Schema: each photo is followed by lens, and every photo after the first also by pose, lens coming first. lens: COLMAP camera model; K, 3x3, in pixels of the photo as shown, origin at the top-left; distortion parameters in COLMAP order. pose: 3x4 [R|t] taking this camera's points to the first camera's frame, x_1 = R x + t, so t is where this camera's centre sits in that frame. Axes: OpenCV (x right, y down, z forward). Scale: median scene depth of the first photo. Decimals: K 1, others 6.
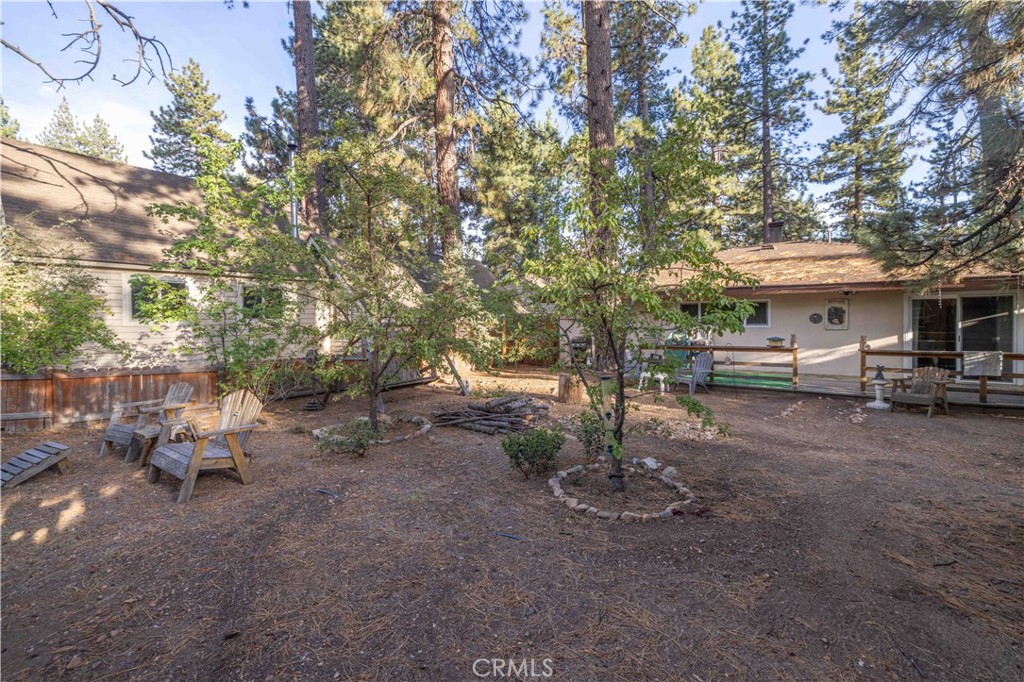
lens RADIAL K [[435.3, 0, 516.7], [0, 435.3, 337.4], [0, 0, 1]] dist [0.003185, 0.000440]
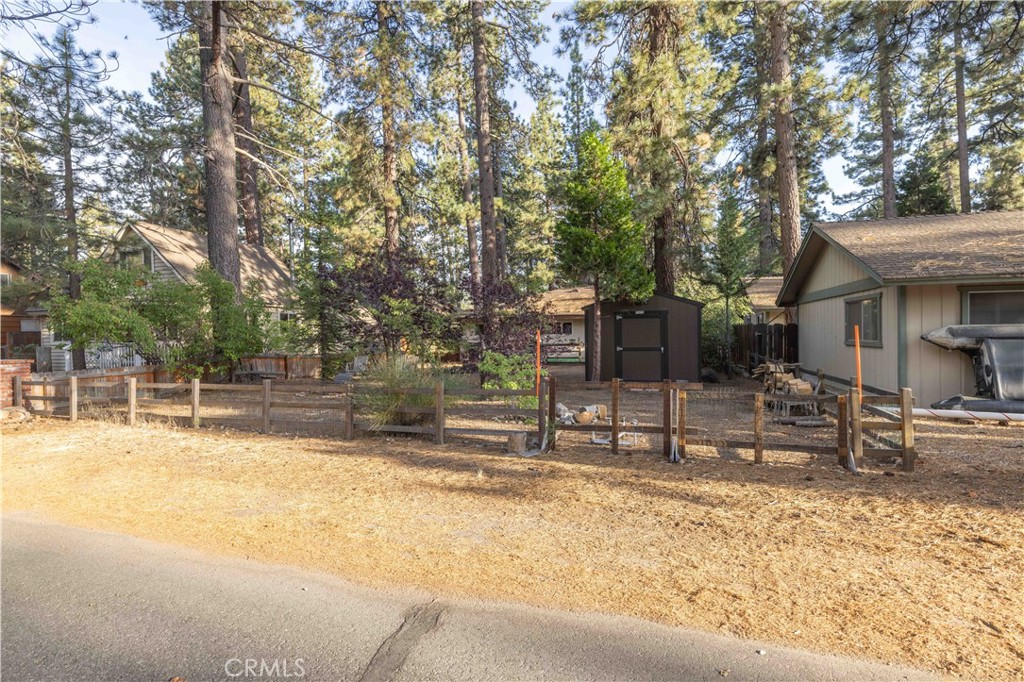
lens RADIAL K [[501.4, 0, 511.3], [0, 501.4, 341.1], [0, 0, 1]] dist [-0.000033, 0.000000]
pose [[0.942284, -0.009056, 0.334692, -0.228566], [0.013998, 0.999826, -0.012357, 0.012218], [-0.334522, 0.016329, 0.942247, -0.542094]]
